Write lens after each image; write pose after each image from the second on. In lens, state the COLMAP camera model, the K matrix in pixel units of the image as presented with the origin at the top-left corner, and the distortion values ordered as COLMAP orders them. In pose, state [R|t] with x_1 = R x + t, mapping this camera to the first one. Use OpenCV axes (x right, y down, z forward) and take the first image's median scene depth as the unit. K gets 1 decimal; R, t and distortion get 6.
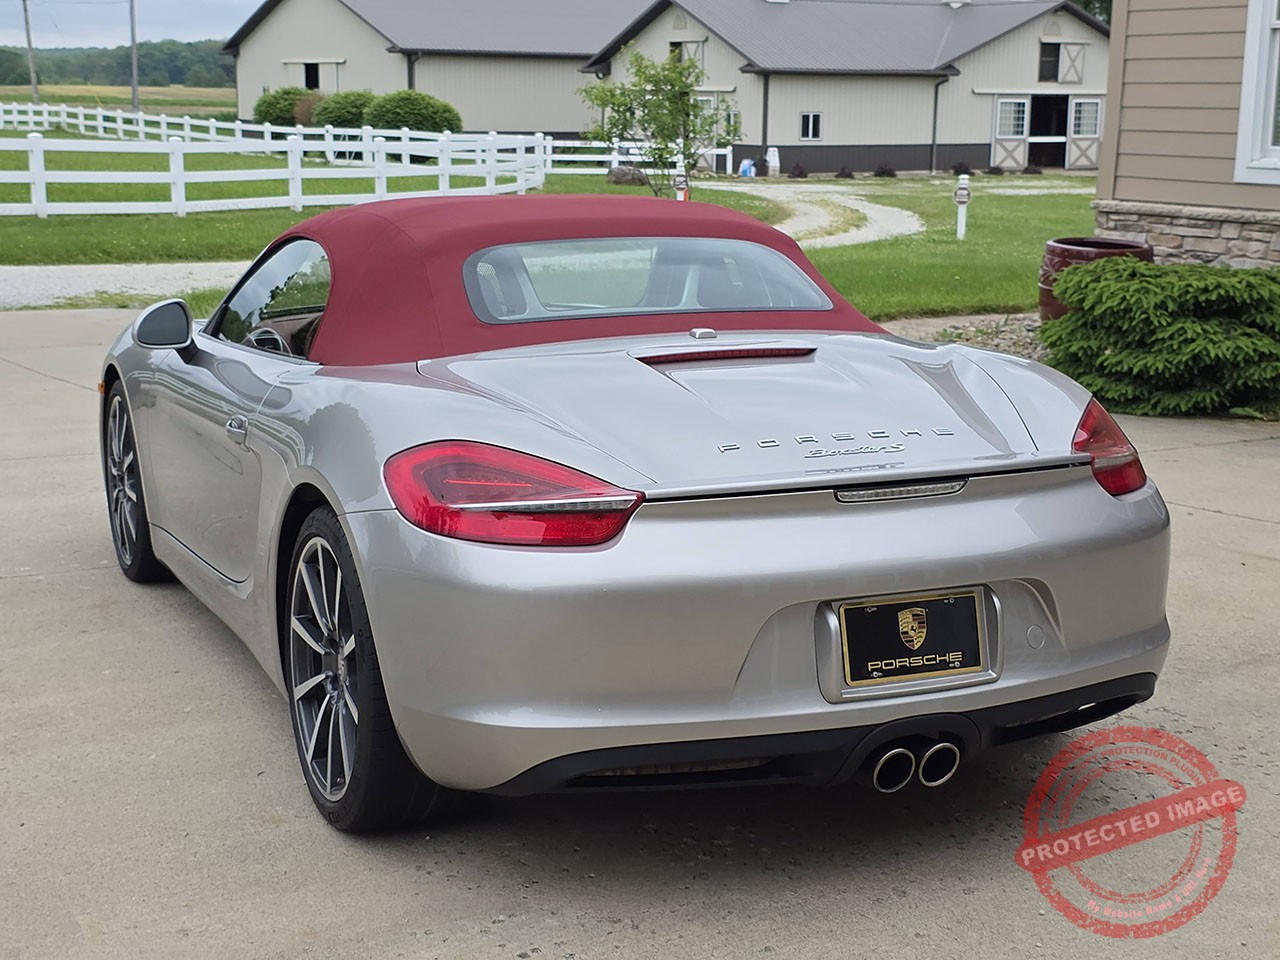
lens RADIAL K [[1894.0, 0, 640.7], [0, 1894.0, 472.0], [0, 0, 1]] dist [0.087229, 0.000000]
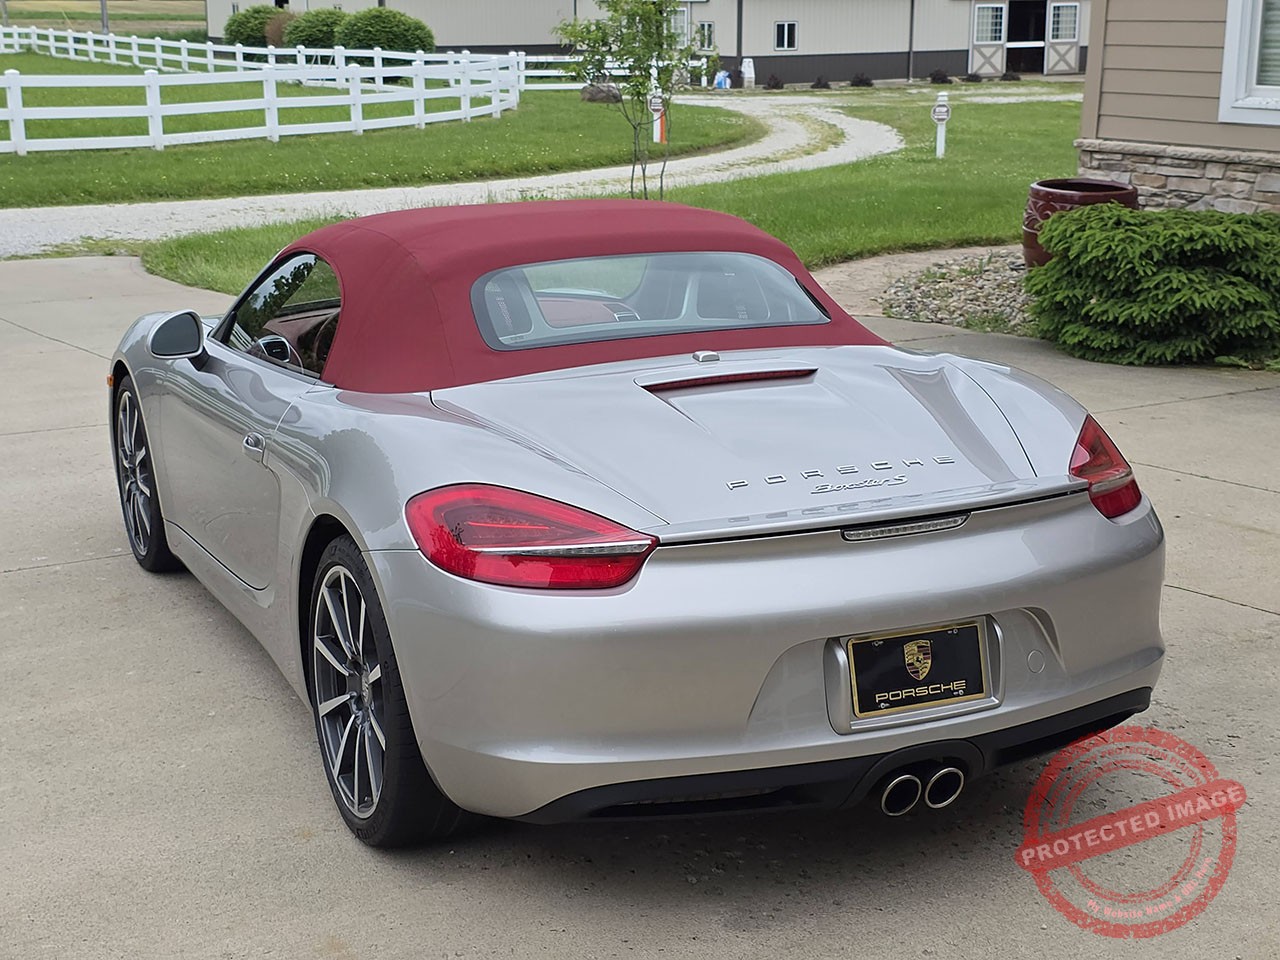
lens RADIAL K [[1894.0, 0, 593.7], [0, 1894.0, 462.9], [0, 0, 1]] dist [0.087229, 0.000000]
pose [[0.999782, -0.016040, -0.013365, -0.010581], [0.016593, 0.998966, 0.042338, -0.040726], [0.012672, -0.042551, 0.999014, -0.021798]]
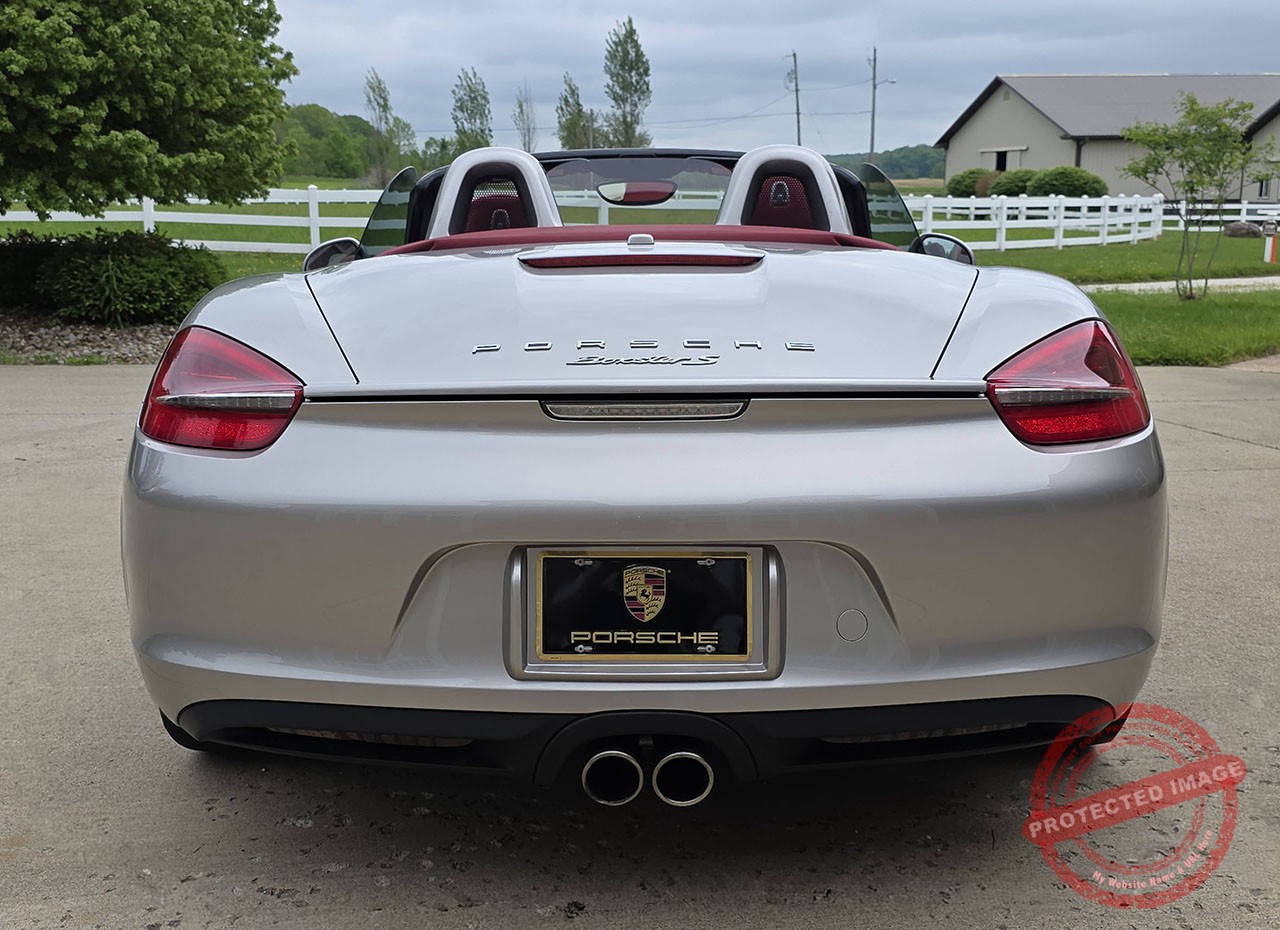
lens RADIAL K [[1417.6, 0, 624.9], [0, 1417.6, 491.3], [0, 0, 1]] dist [0.054828, 0.000000]
pose [[0.908058, 0.072005, -0.412609, 0.204179], [-0.064598, 0.997402, 0.031891, 0.014048], [0.413834, -0.002305, 0.910350, 0.274656]]
